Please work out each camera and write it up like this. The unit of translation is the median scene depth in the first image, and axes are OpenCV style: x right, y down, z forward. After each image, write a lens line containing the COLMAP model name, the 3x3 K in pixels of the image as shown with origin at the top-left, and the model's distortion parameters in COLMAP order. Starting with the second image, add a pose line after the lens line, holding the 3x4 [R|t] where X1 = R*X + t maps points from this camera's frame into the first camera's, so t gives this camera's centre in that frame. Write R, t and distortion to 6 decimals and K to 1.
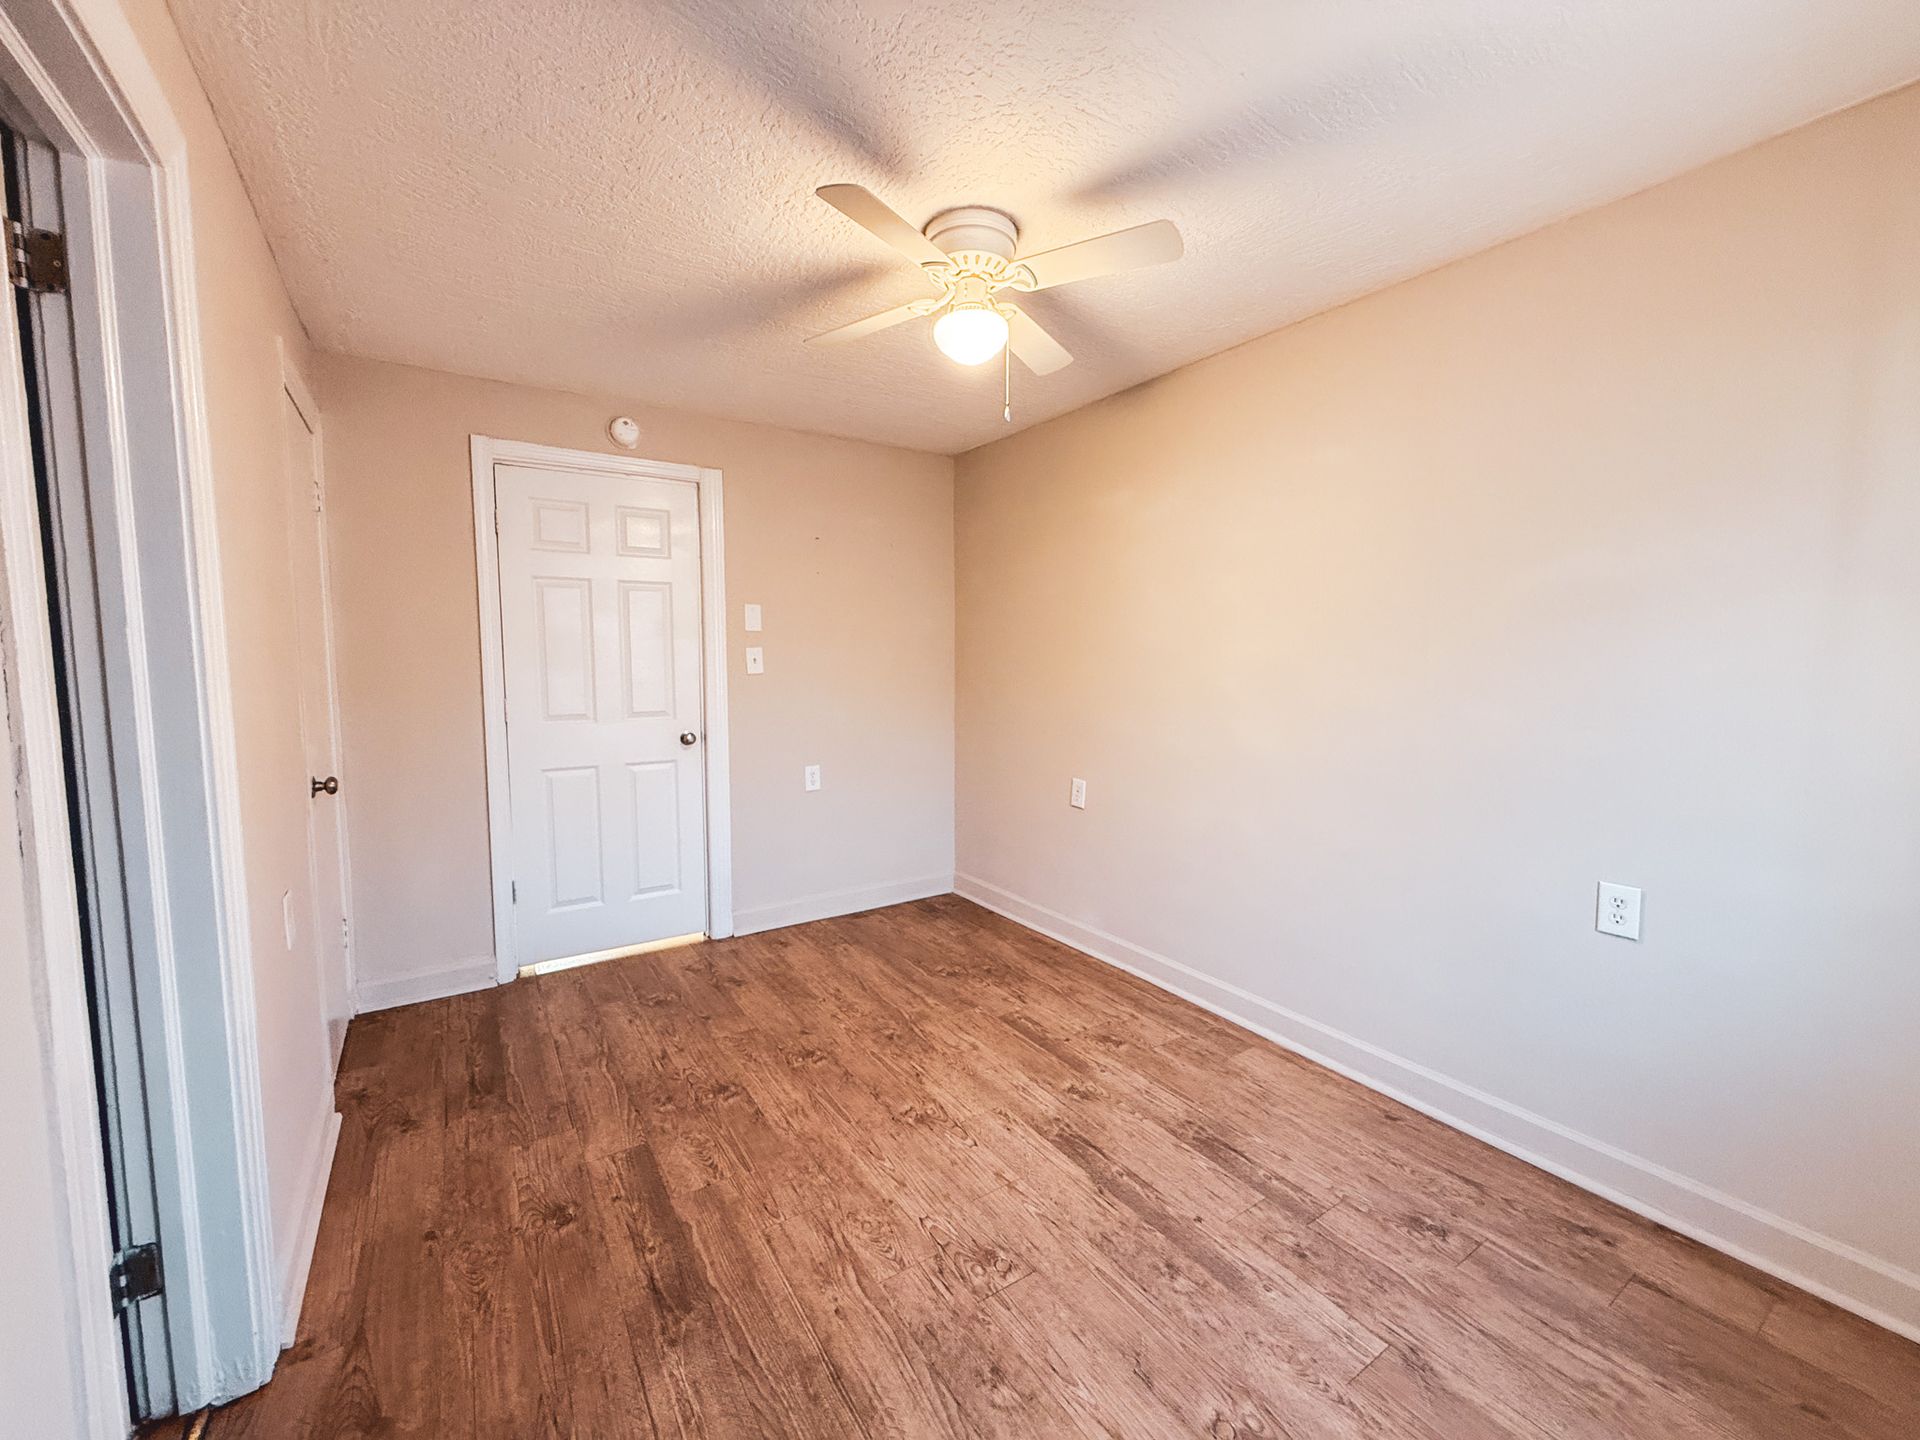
lens RADIAL K [[763.2, 0, 956.9], [0, 763.2, 721.5], [0, 0, 1]] dist [0.000858, 0.000171]
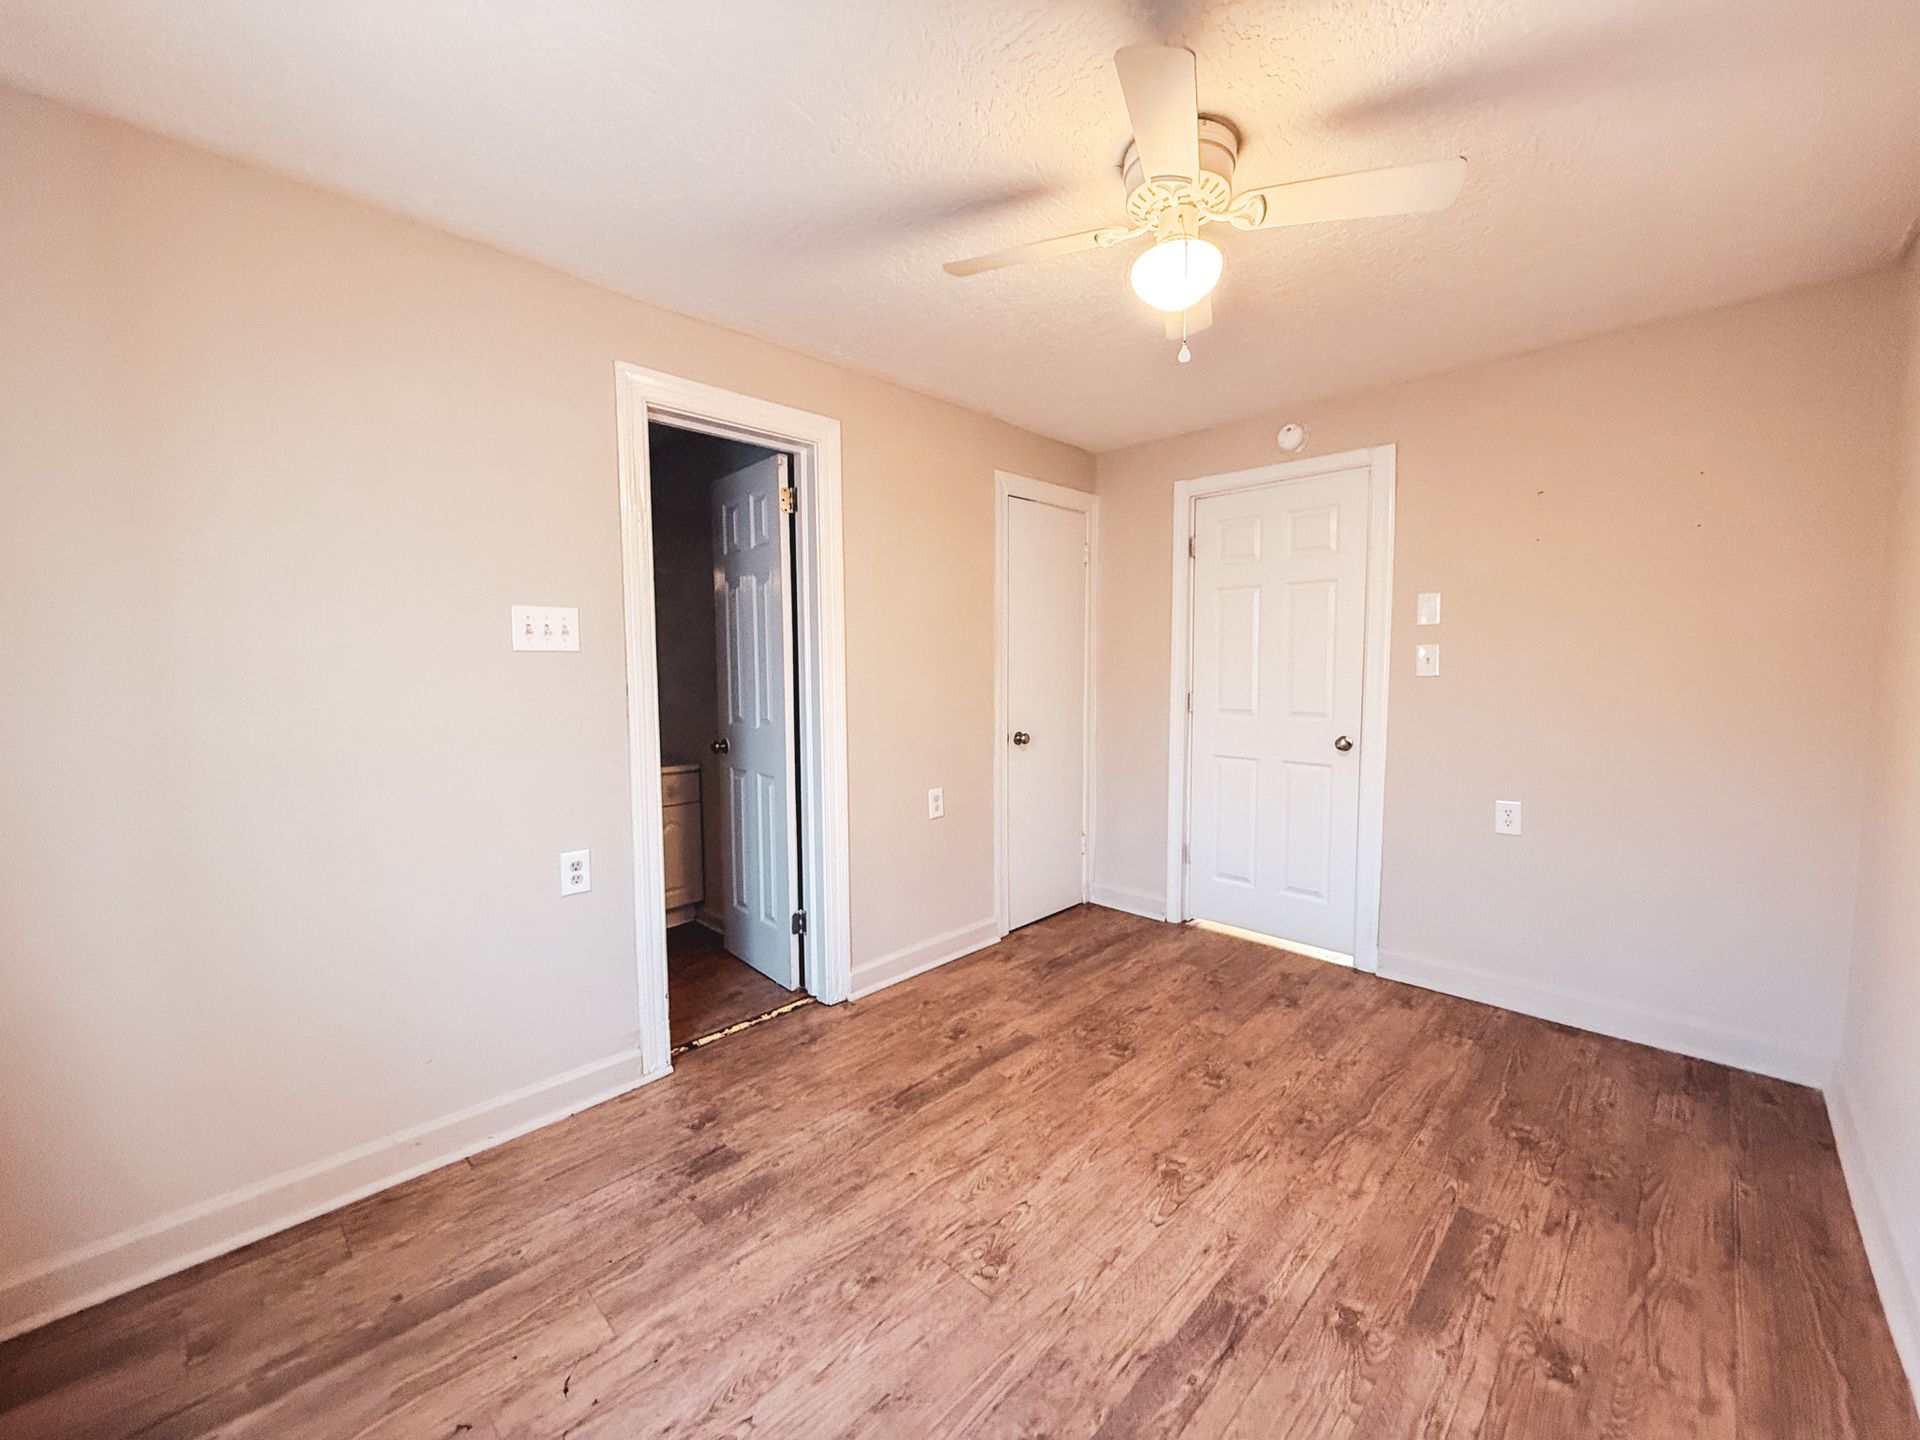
lens RADIAL K [[763.2, 0, 956.9], [0, 763.2, 721.5], [0, 0, 1]] dist [0.000858, 0.000171]
pose [[0.206472, 0.074137, -0.975640, 0.719787], [-0.078293, 0.995180, 0.059053, -0.035936], [0.975315, 0.064192, 0.211282, 0.529360]]
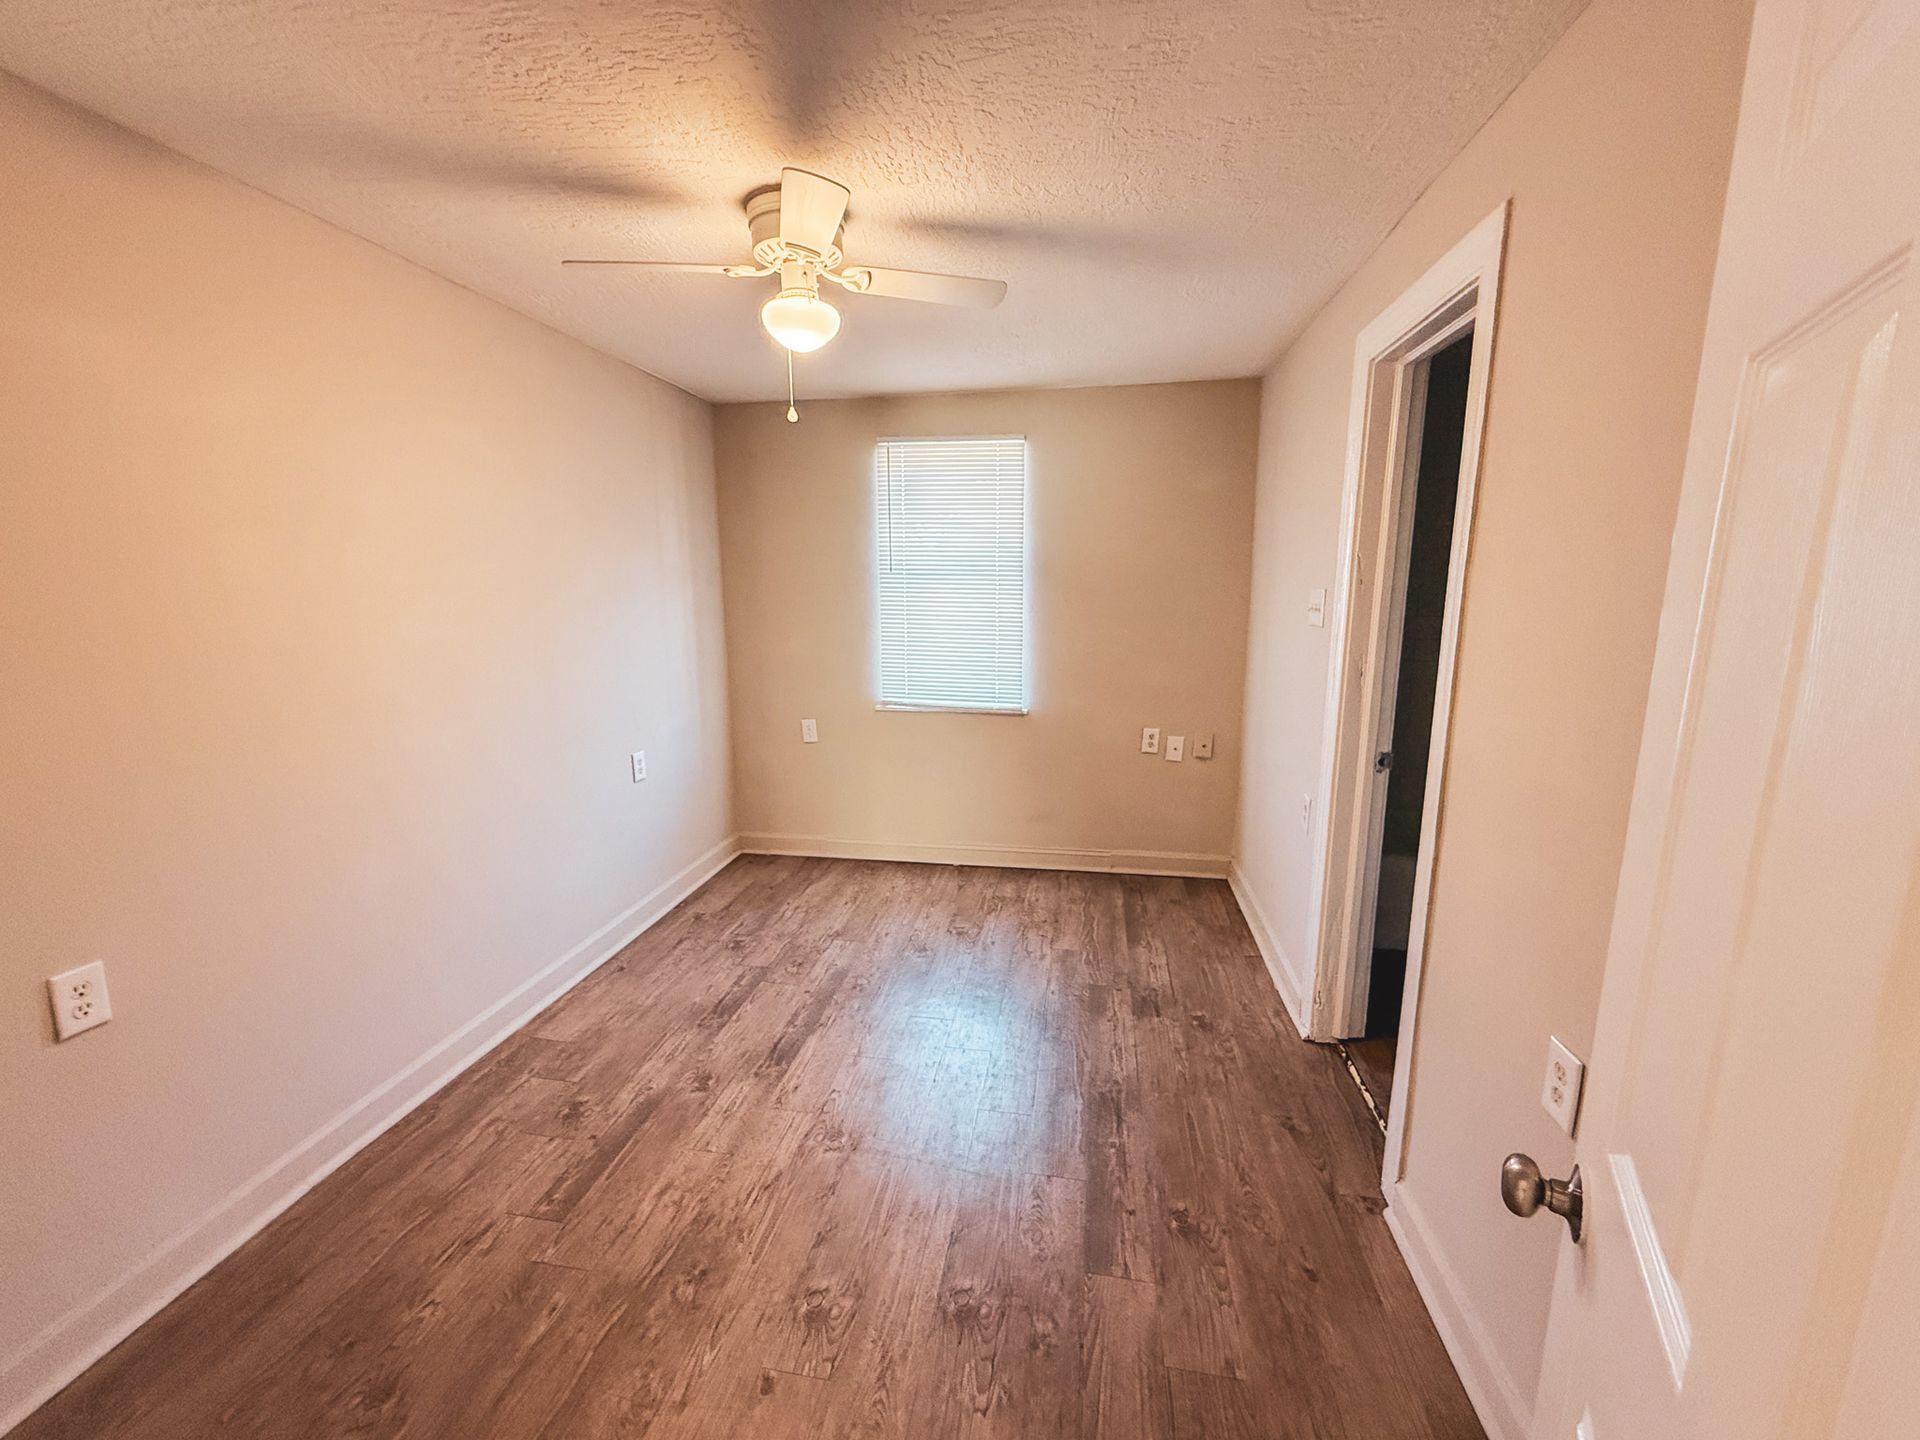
lens RADIAL K [[763.2, 0, 956.9], [0, 763.2, 721.5], [0, 0, 1]] dist [0.000858, 0.000171]
pose [[-0.727155, -0.120658, 0.675786, -0.732894], [0.064874, 0.967948, 0.242627, -0.201791], [-0.683401, 0.220268, -0.696021, 1.429704]]
